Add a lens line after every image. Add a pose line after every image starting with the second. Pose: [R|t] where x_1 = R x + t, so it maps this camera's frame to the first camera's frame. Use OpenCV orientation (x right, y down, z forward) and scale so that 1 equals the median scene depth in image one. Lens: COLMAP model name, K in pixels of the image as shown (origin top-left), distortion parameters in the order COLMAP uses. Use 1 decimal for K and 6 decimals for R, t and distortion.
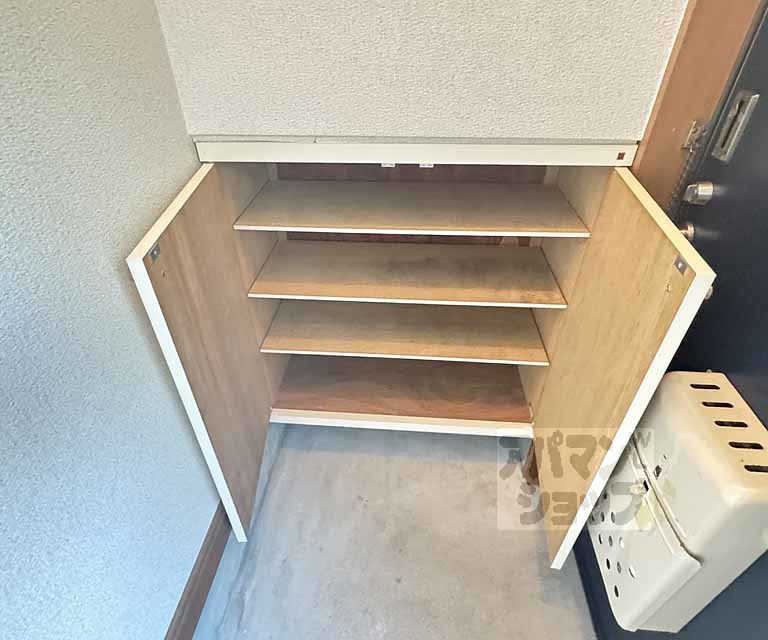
lens RADIAL K [[444.3, 0, 382.7], [0, 444.3, 332.2], [0, 0, 1]] dist [0.000598, -0.000094]
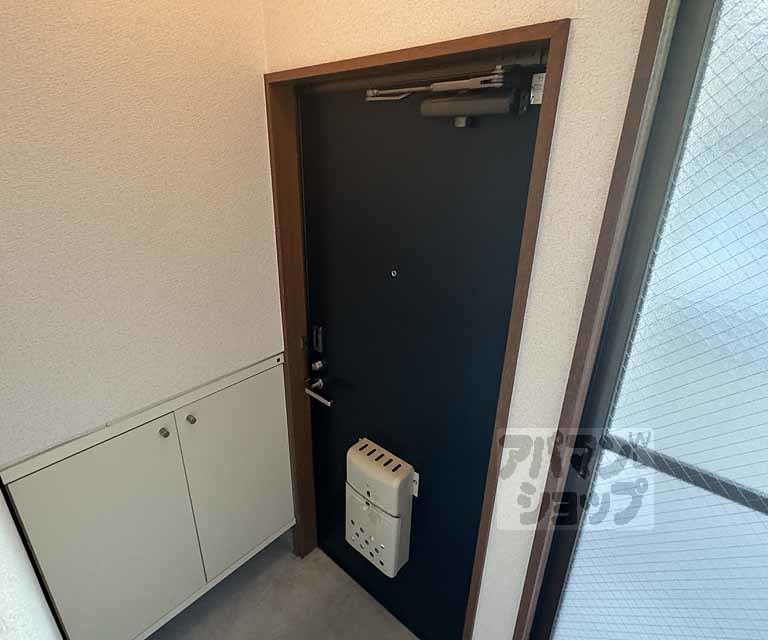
lens RADIAL K [[421.5, 0, 384.0], [0, 421.5, 320.0], [0, 0, 1]] dist [-0.000504, -0.000073]
pose [[0.604055, -0.290791, 0.741997, -0.558881], [0.471939, 0.880767, -0.039027, -0.290596], [-0.642177, 0.373752, 0.669267, -0.673331]]
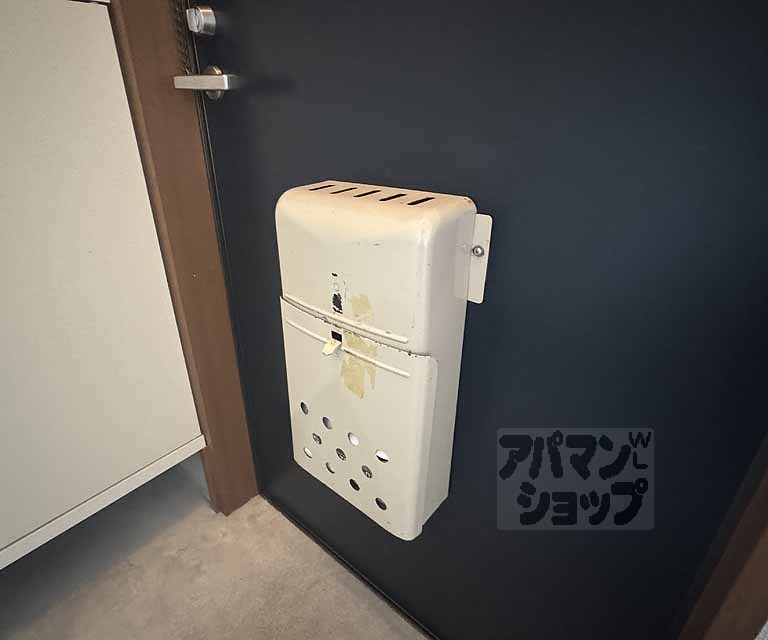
lens RADIAL K [[421.5, 0, 384.0], [0, 421.5, 320.0], [0, 0, 1]] dist [-0.000504, -0.000073]
pose [[0.571343, -0.347083, 0.743707, 0.123781], [0.496763, 0.867575, 0.023260, 0.329989], [-0.653295, 0.356156, 0.668101, 0.455036]]
